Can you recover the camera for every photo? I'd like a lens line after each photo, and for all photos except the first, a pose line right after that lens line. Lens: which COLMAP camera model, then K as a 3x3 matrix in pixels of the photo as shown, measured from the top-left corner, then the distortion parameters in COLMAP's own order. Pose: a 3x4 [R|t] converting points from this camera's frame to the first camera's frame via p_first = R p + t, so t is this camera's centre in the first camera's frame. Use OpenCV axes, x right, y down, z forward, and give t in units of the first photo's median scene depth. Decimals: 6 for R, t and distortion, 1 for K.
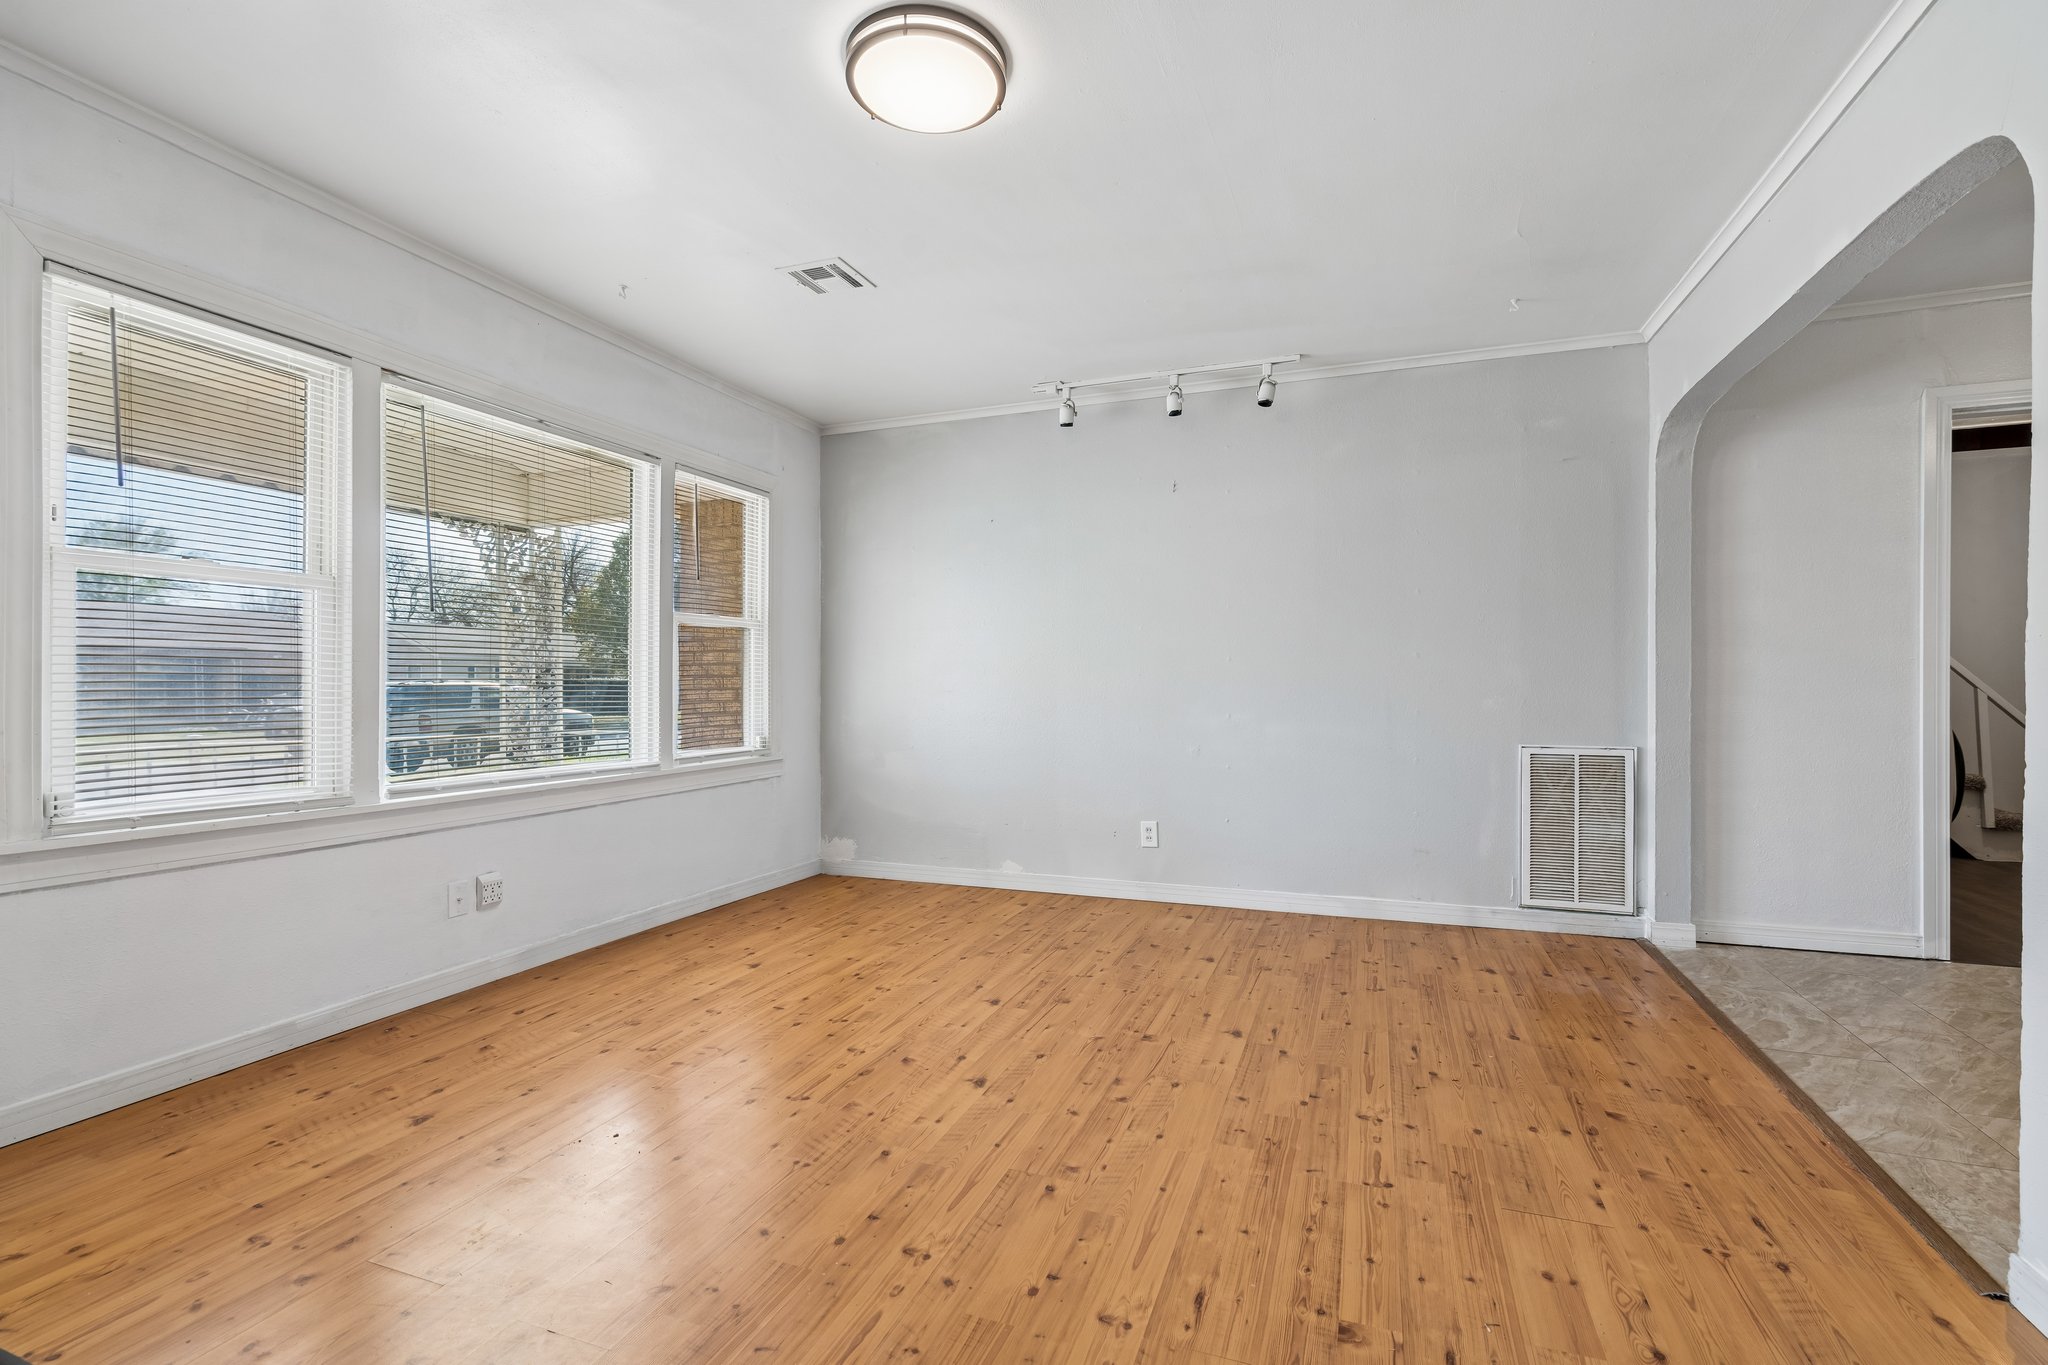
lens RADIAL K [[926.8, 0, 1023.6], [0, 926.8, 689.2], [0, 0, 1]] dist [-0.005007, 0.000987]
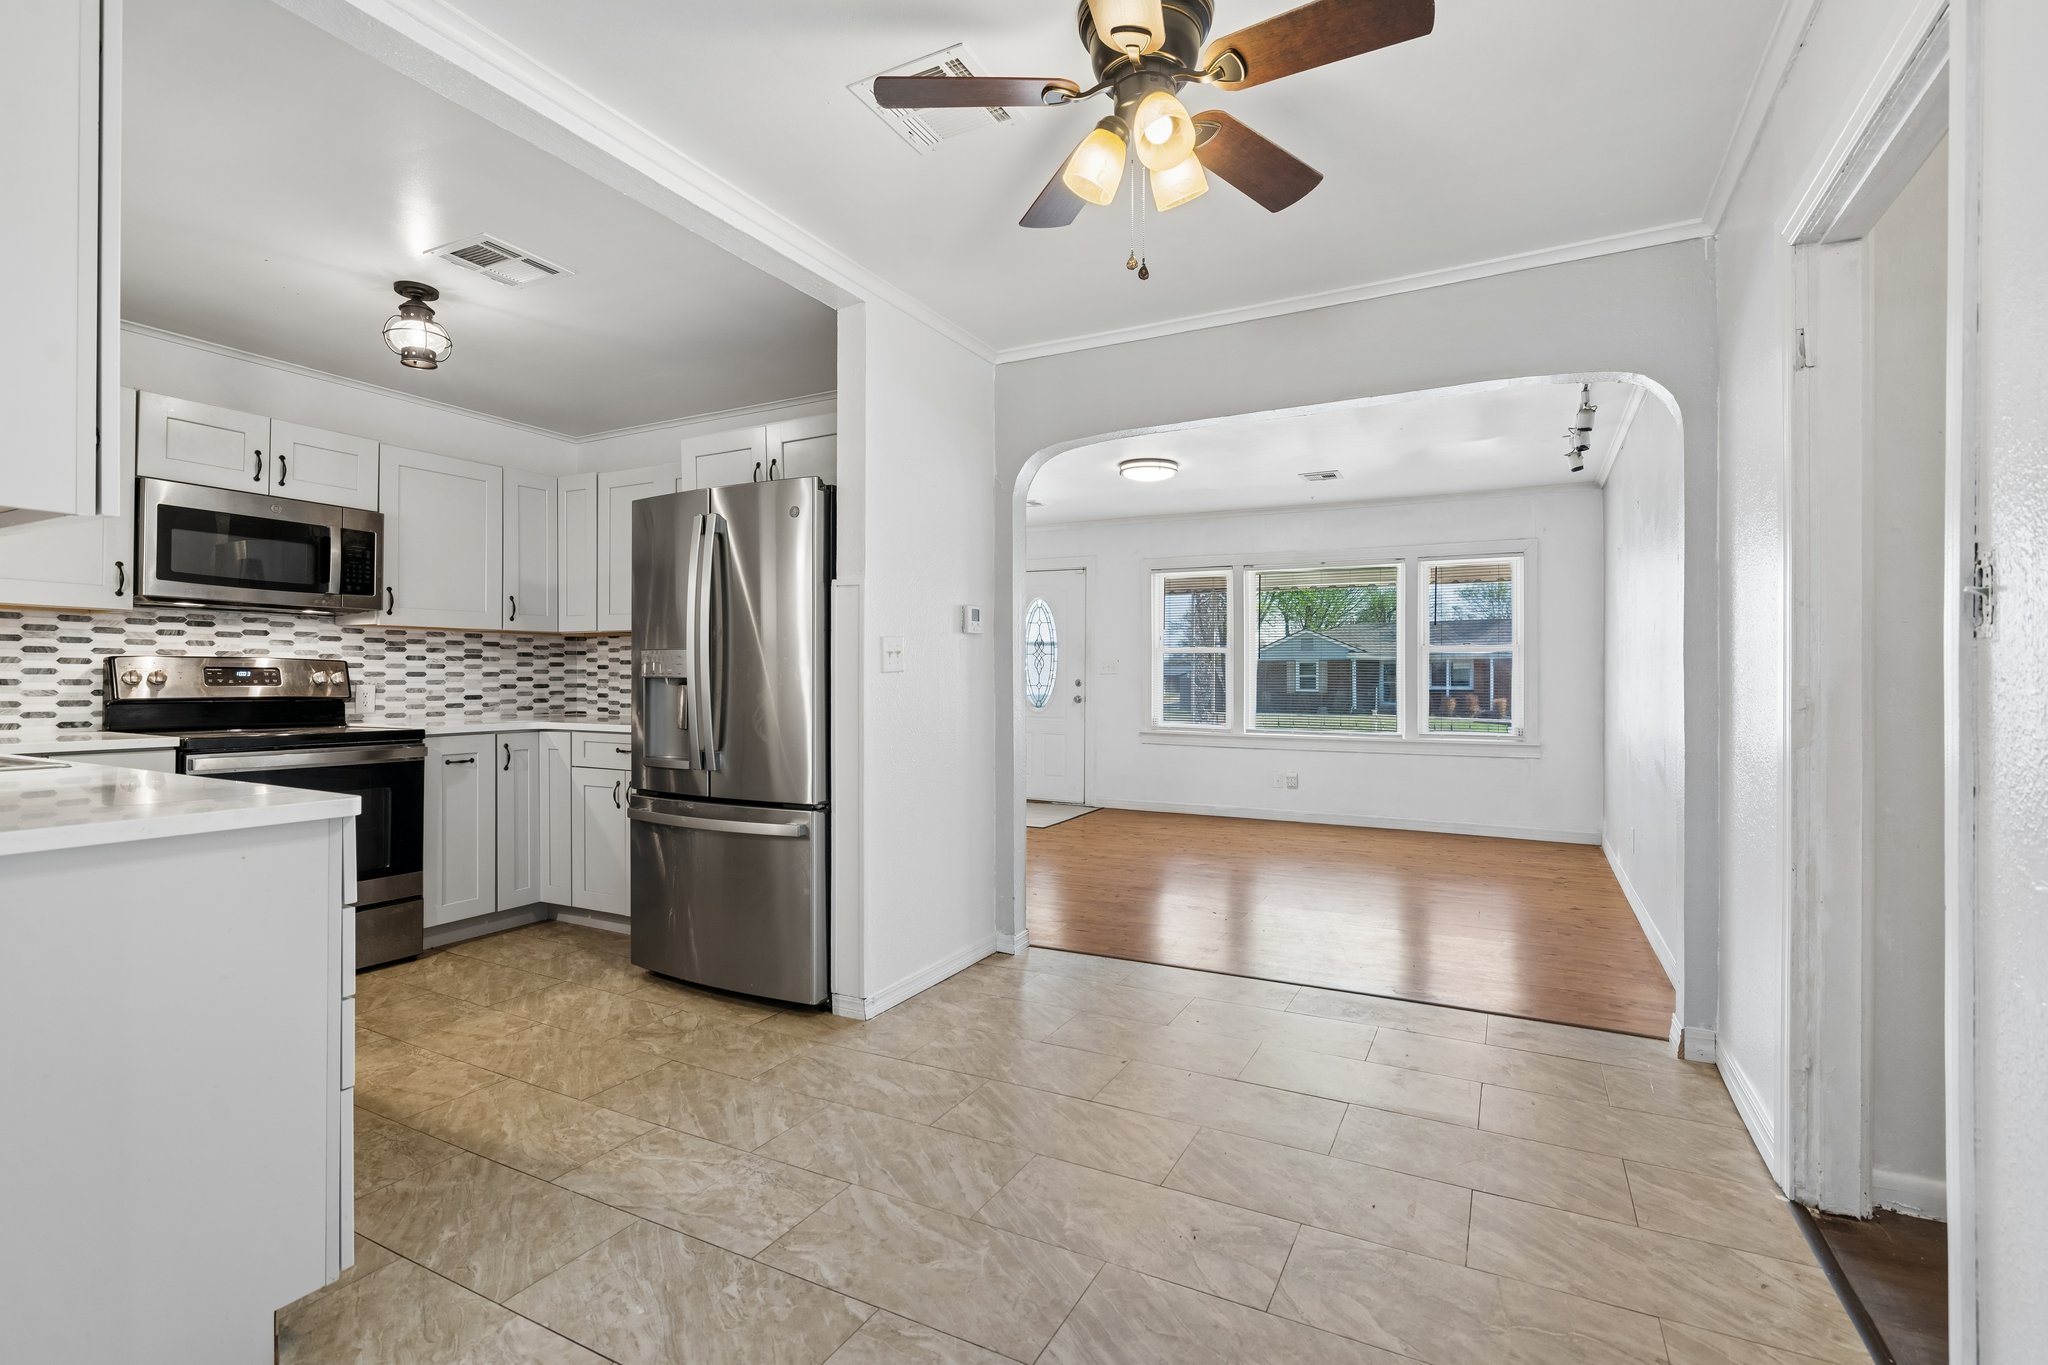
lens RADIAL K [[926.8, 0, 1032.6], [0, 926.8, 677.4], [0, 0, 1]] dist [-0.005007, 0.000987]
pose [[-0.113186, 0.000765, -0.993574, 2.150011], [-0.009342, 0.999955, 0.001834, -0.036737], [0.993530, 0.009490, -0.113174, 0.780699]]
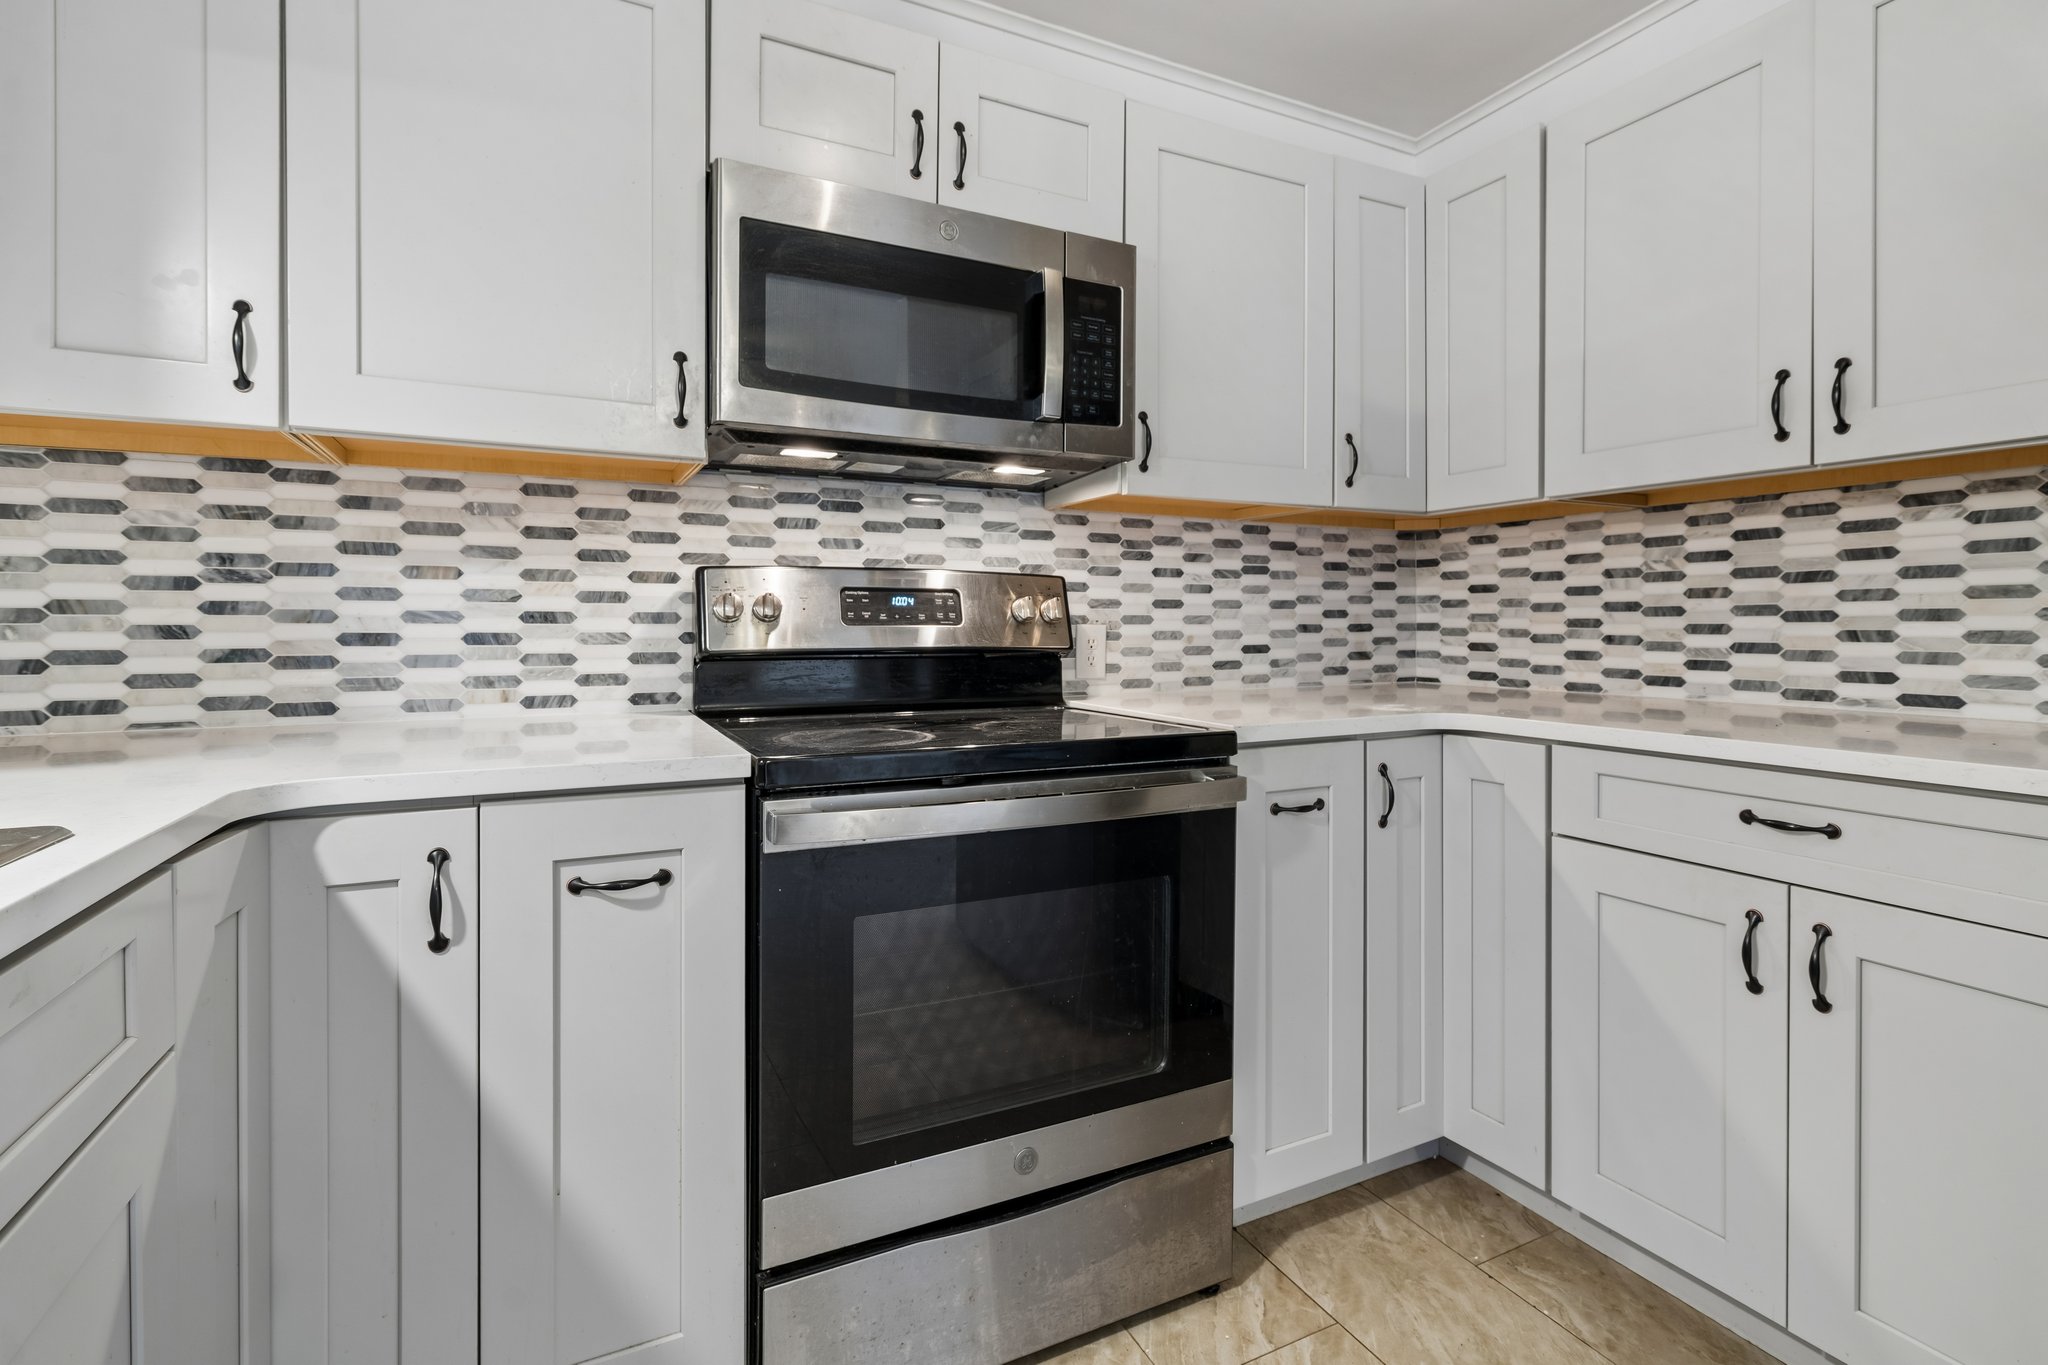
lens RADIAL K [[926.8, 0, 1013.4], [0, 926.8, 634.8], [0, 0, 1]] dist [-0.005007, 0.000987]
pose [[-0.686071, 0.011692, -0.727441, 1.359907], [-0.001581, 0.999845, 0.017562, -0.015661], [0.727533, 0.013199, -0.685945, -0.011047]]
